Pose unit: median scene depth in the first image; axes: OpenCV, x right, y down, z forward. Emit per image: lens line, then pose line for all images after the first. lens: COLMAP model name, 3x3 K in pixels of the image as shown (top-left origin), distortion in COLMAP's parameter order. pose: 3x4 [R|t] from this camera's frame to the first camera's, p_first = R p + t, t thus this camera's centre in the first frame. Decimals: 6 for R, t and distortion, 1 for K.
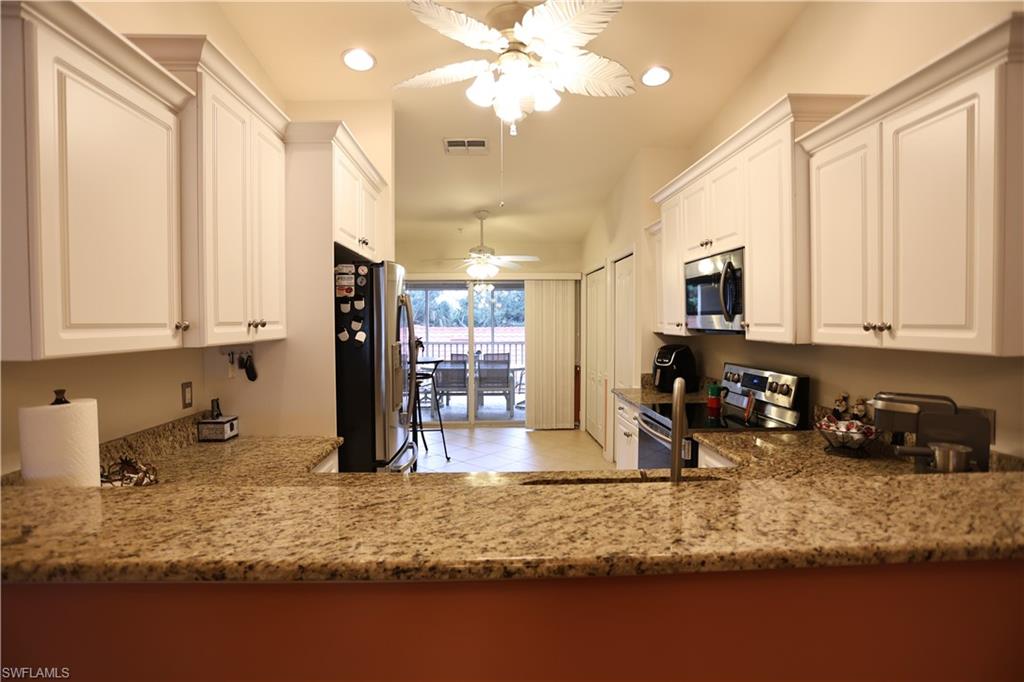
lens RADIAL K [[498.1, 0, 507.3], [0, 498.1, 338.5], [0, 0, 1]] dist [-0.072573, 0.027389]
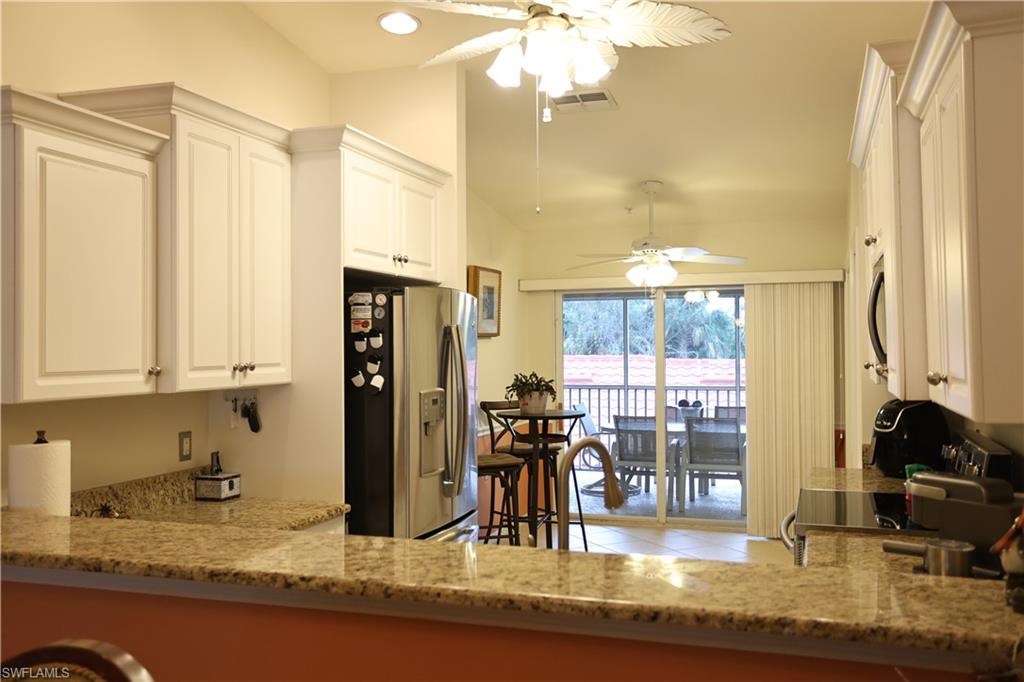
lens RADIAL K [[905.6, 0, 513.3], [0, 905.6, 329.7], [0, 0, 1]] dist [0.002686, 0.021774]
pose [[0.934585, -0.010496, -0.355585, 0.555884], [-0.008025, 0.998688, -0.050572, -0.019147], [0.355649, 0.050118, 0.933275, -0.391010]]
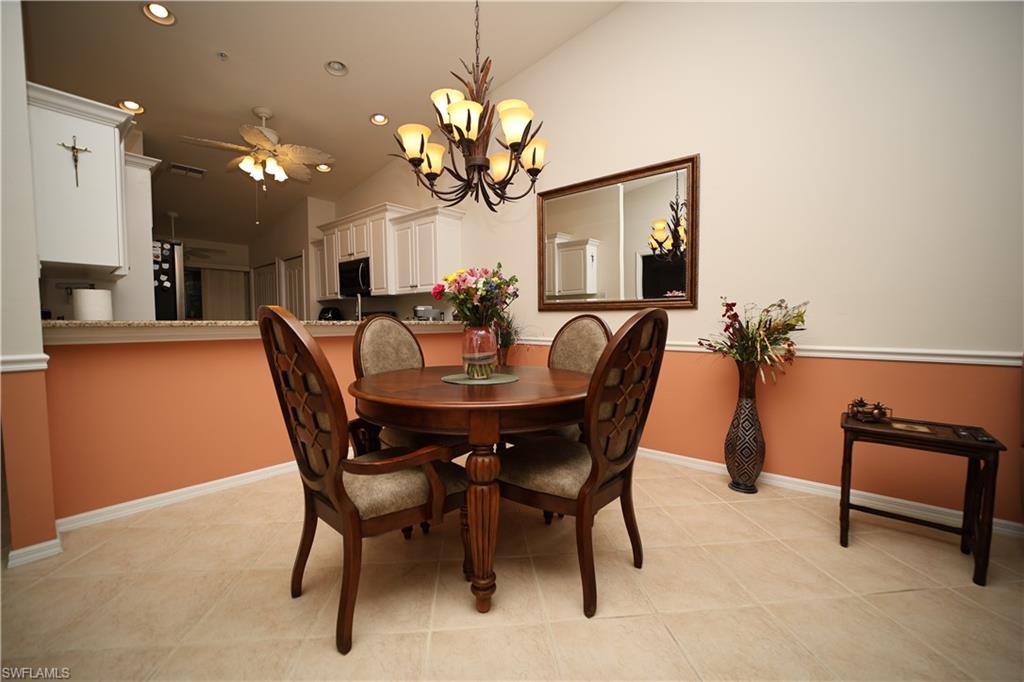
lens RADIAL K [[401.0, 0, 512.0], [0, 401.0, 341.0], [0, 0, 1]] dist [-0.038941, 0.009595]
pose [[0.672137, -0.035167, 0.739591, -0.637533], [0.026116, 0.999376, 0.023785, 0.247031], [-0.739966, 0.003328, 0.672636, -1.050374]]
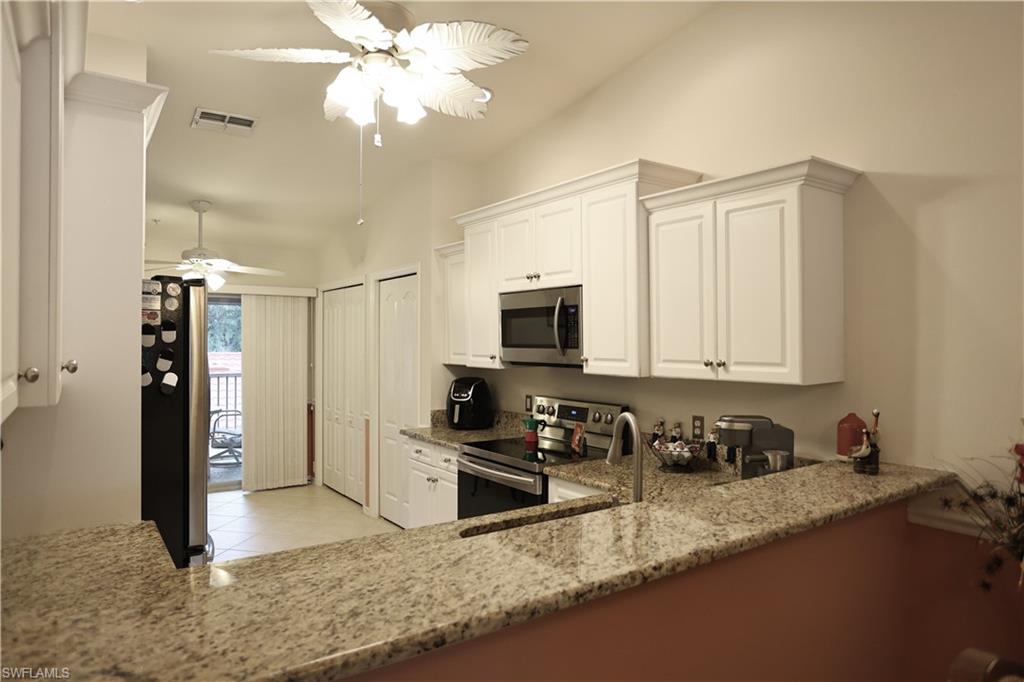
lens RADIAL K [[629.3, 0, 512.0], [0, 629.3, 341.0], [0, 0, 1]] dist [-0.043887, 0.000824]
pose [[0.837619, 0.007063, 0.546210, -0.473076], [0.013671, 0.999332, -0.033888, -0.028913], [-0.546084, 0.035853, 0.836963, -0.062964]]
